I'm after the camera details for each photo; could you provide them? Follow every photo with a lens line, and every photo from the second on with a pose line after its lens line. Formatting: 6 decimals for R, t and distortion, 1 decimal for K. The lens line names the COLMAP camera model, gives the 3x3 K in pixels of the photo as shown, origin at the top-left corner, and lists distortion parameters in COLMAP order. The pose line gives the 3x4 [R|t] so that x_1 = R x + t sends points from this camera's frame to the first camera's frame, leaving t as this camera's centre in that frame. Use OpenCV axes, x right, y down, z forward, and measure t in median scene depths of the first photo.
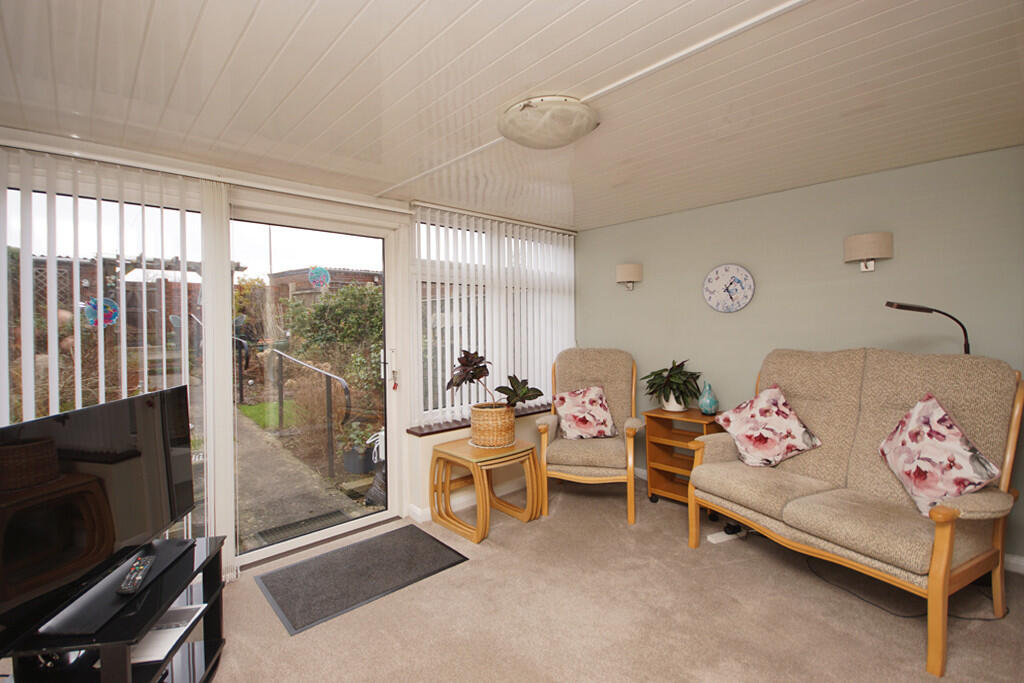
lens RADIAL K [[481.7, 0, 518.1], [0, 481.7, 322.1], [0, 0, 1]] dist [0.004604, -0.000107]
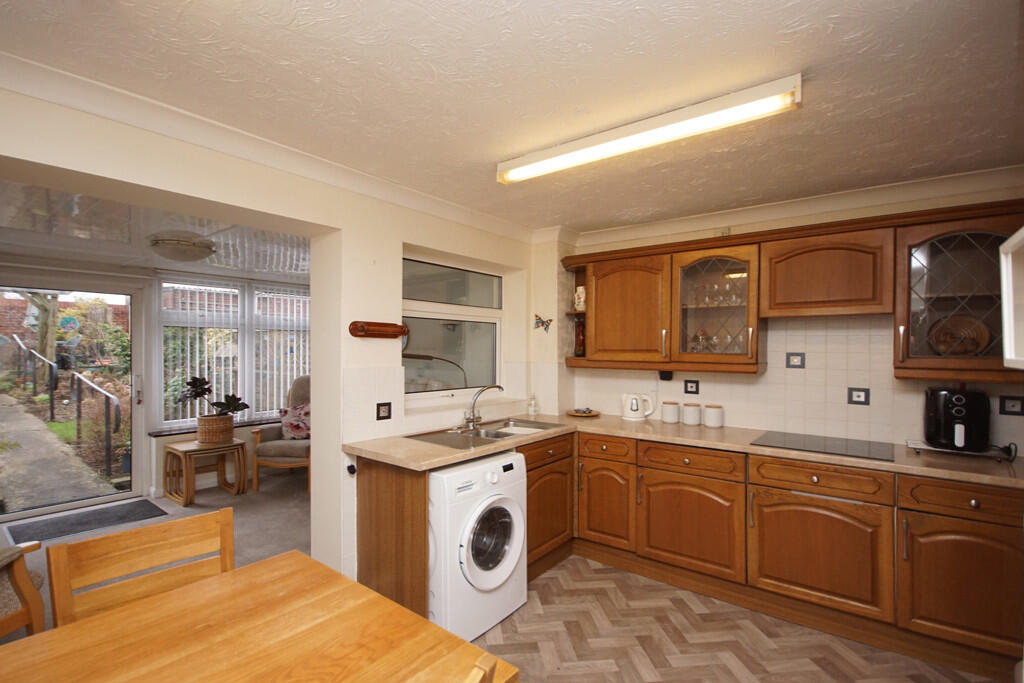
lens RADIAL K [[473.1, 0, 506.8], [0, 473.1, 344.3], [0, 0, 1]] dist [-0.014173, -0.000635]
pose [[0.982562, 0.019393, 0.184919, 0.529493], [-0.018616, 0.999809, -0.005933, -0.044249], [-0.184999, 0.002387, 0.982736, -0.517652]]
